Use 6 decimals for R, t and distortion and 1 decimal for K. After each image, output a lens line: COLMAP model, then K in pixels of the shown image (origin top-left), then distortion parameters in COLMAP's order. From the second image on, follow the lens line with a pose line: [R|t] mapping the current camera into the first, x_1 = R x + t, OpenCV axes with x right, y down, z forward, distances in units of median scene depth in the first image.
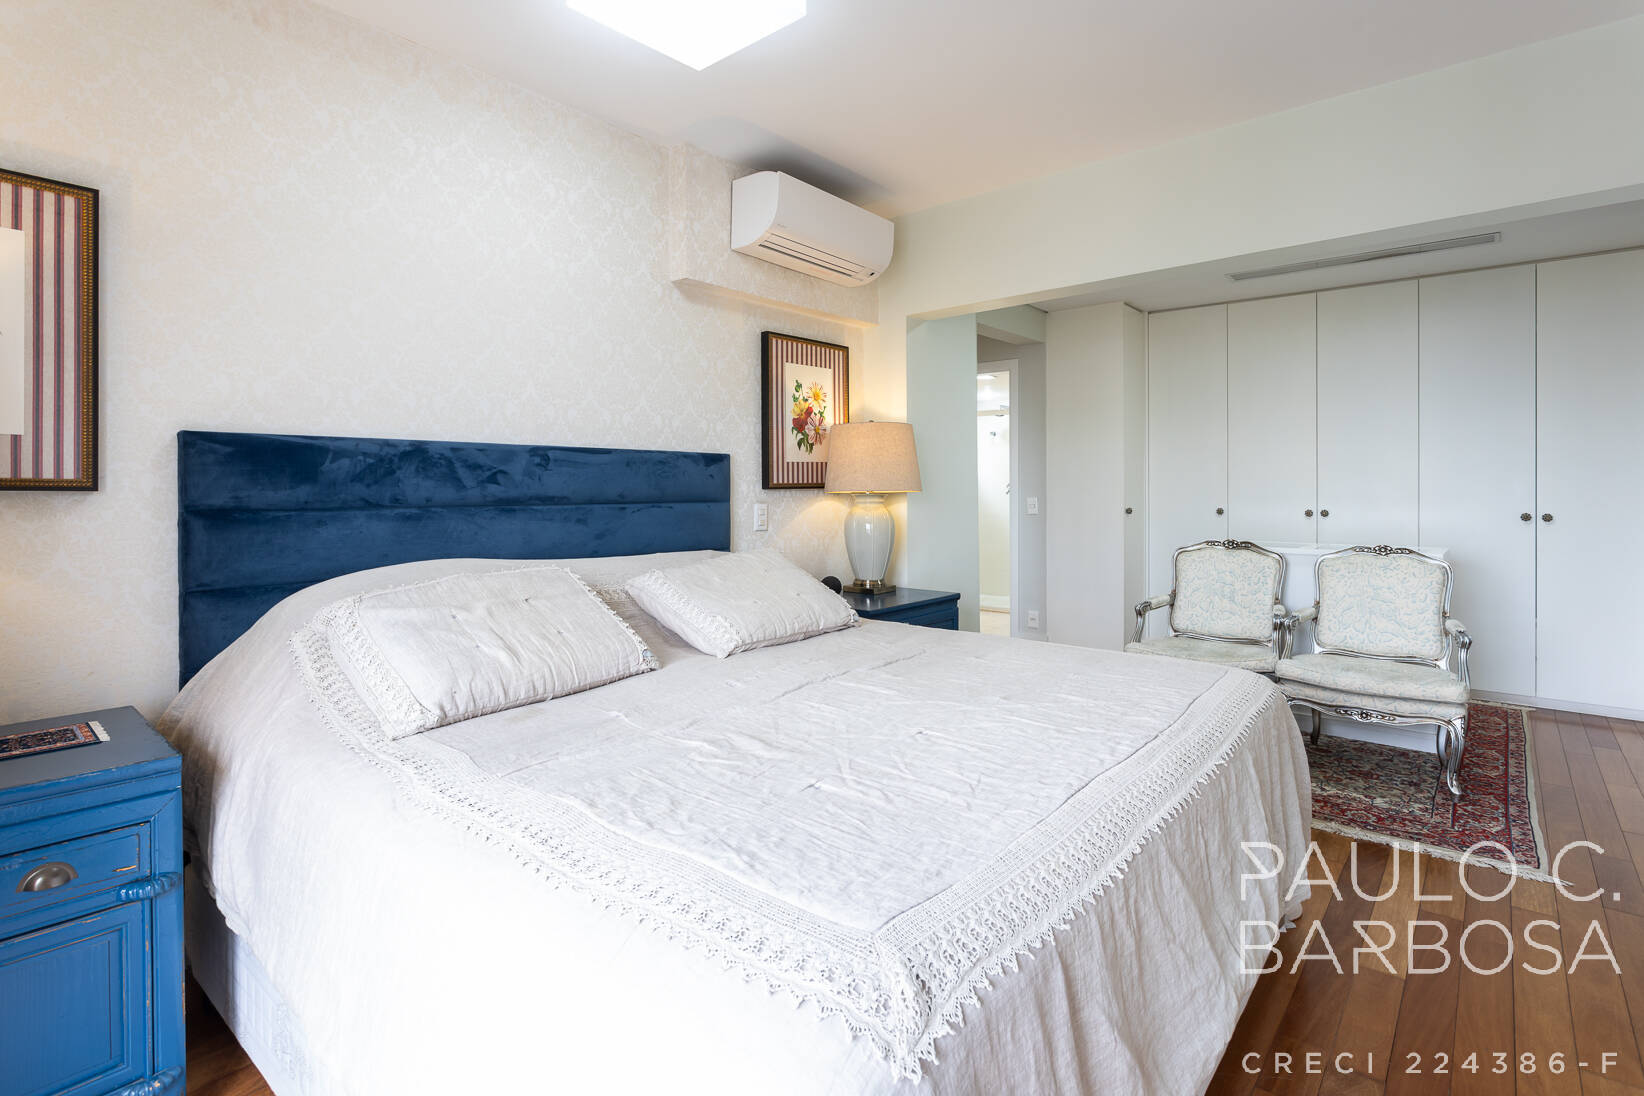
lens RADIAL K [[798.0, 0, 818.2], [0, 798.0, 483.2], [0, 0, 1]] dist [-0.015535, 0.000478]
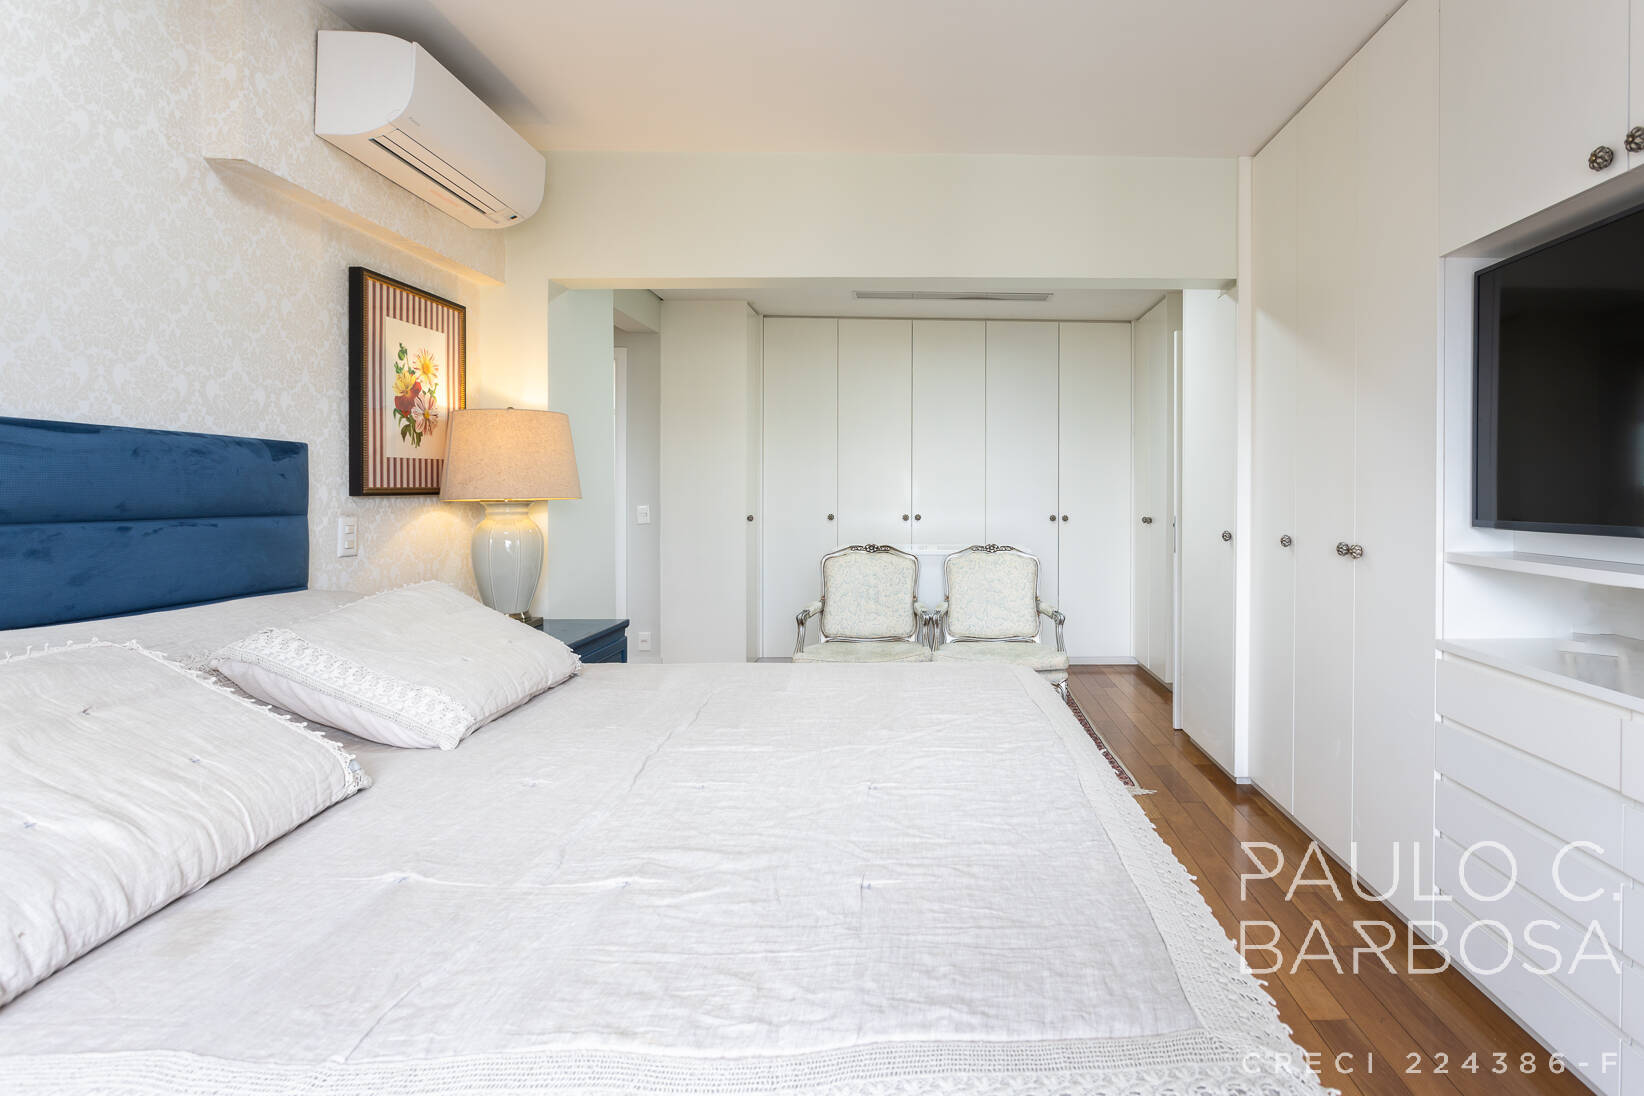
lens RADIAL K [[835.3, 0, 948.2], [0, 835.3, 498.1], [0, 0, 1]] dist [-0.018436, 0.009490]
pose [[0.742494, -0.000728, 0.669852, -0.163339], [-0.006320, 0.999947, 0.008092, 0.000274], [-0.669823, -0.010242, 0.742450, 0.121492]]
